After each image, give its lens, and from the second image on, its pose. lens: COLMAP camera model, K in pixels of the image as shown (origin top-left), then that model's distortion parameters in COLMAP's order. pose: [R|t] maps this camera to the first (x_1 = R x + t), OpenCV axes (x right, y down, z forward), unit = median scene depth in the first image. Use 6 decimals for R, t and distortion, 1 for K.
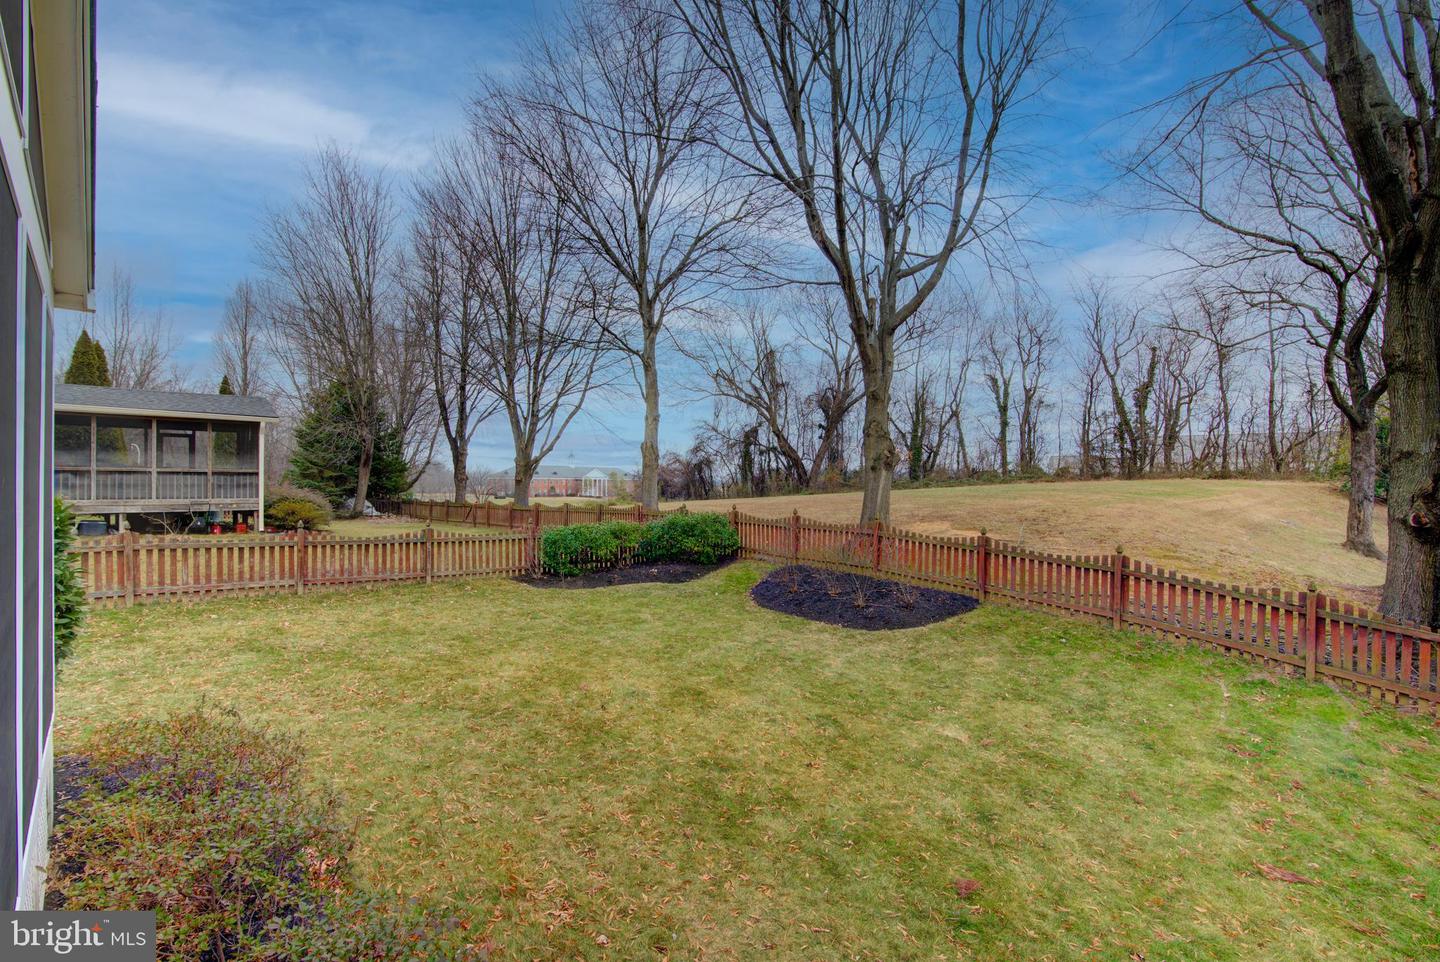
lens RADIAL K [[657.2, 0, 721.3], [0, 657.2, 484.5], [0, 0, 1]] dist [-0.018506, 0.001663]
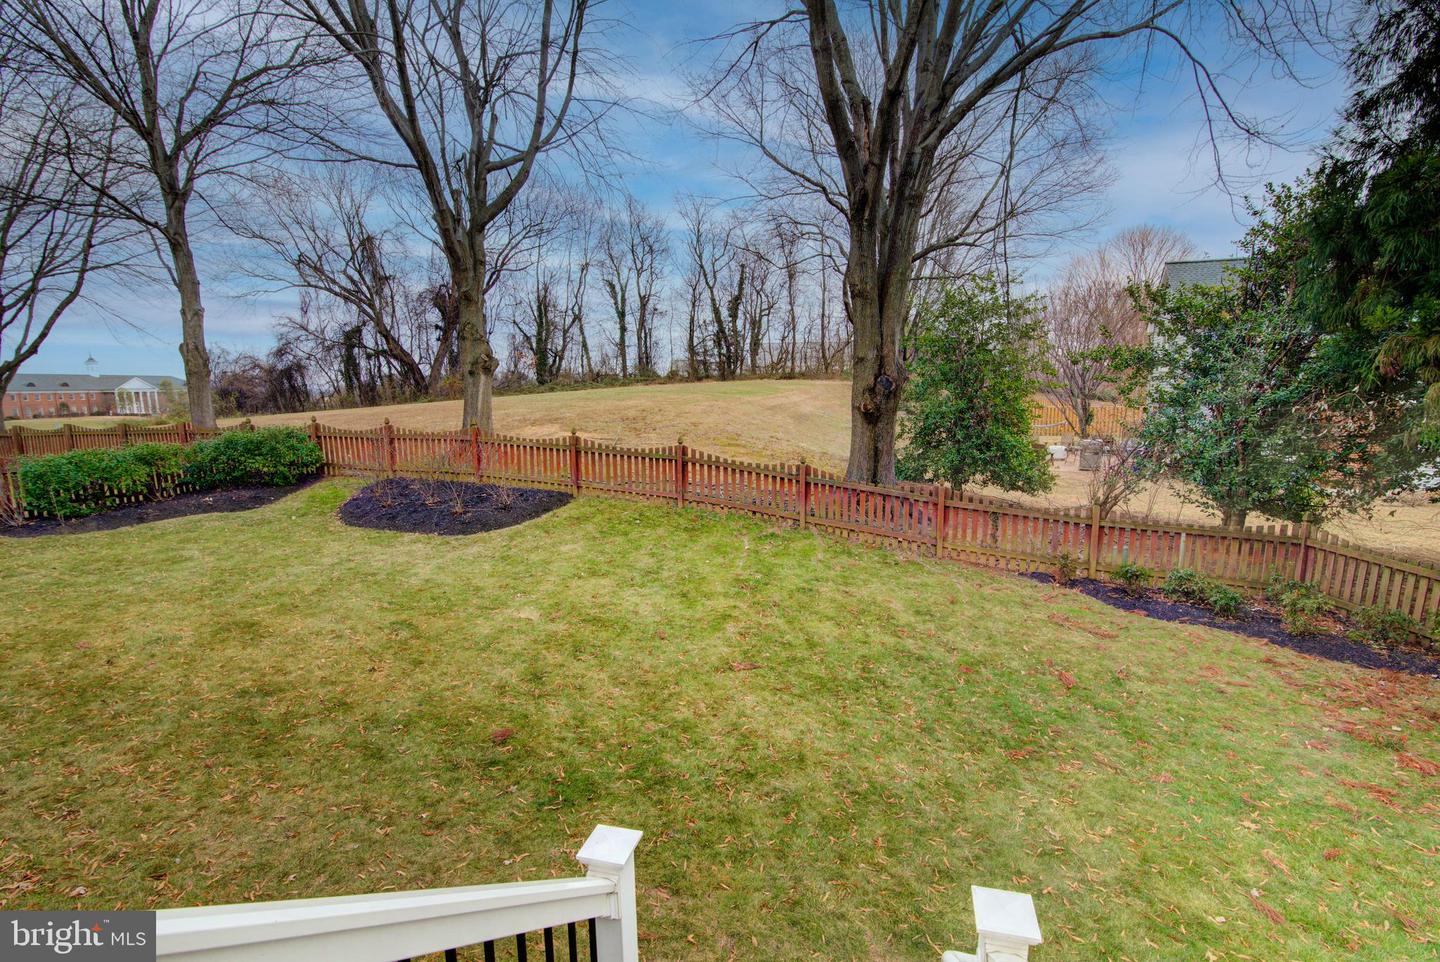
lens RADIAL K [[657.2, 0, 720.9], [0, 657.2, 485.9], [0, 0, 1]] dist [-0.018506, 0.001663]
pose [[0.858839, -0.094181, 0.503513, 0.042129], [0.019725, 0.988304, 0.151216, 0.001310], [-0.511866, -0.119939, 0.850651, -0.038381]]
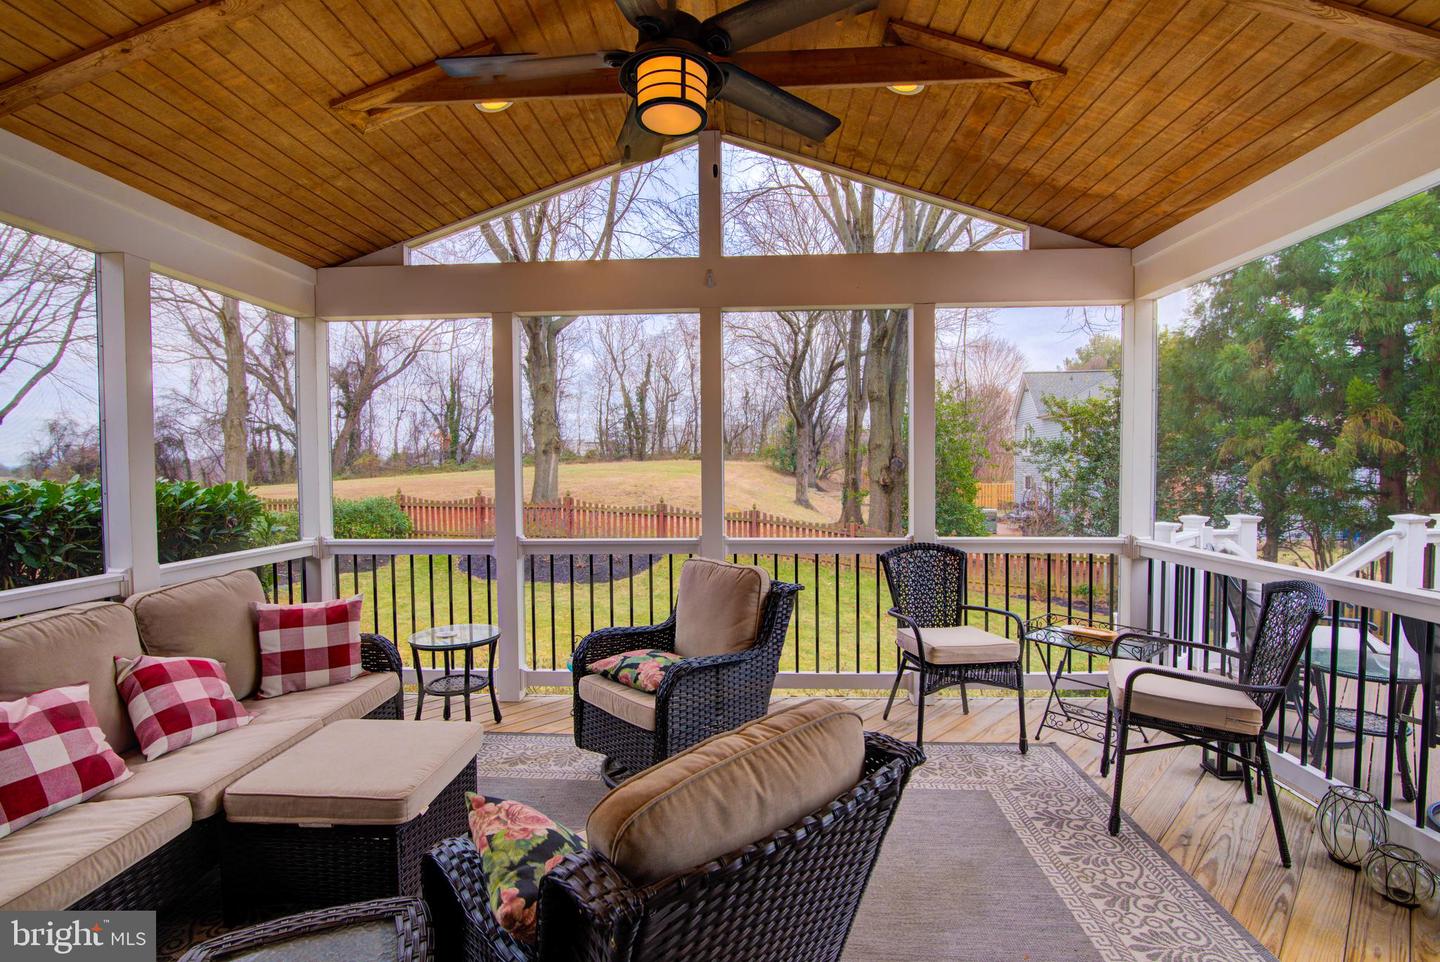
lens RADIAL K [[657.2, 0, 722.1], [0, 657.2, 484.0], [0, 0, 1]] dist [-0.018506, 0.001663]
pose [[0.733989, -0.029046, 0.678540, -0.306712], [0.011538, 0.999474, 0.030303, 0.000236], [-0.679063, -0.014413, 0.733939, -0.046836]]
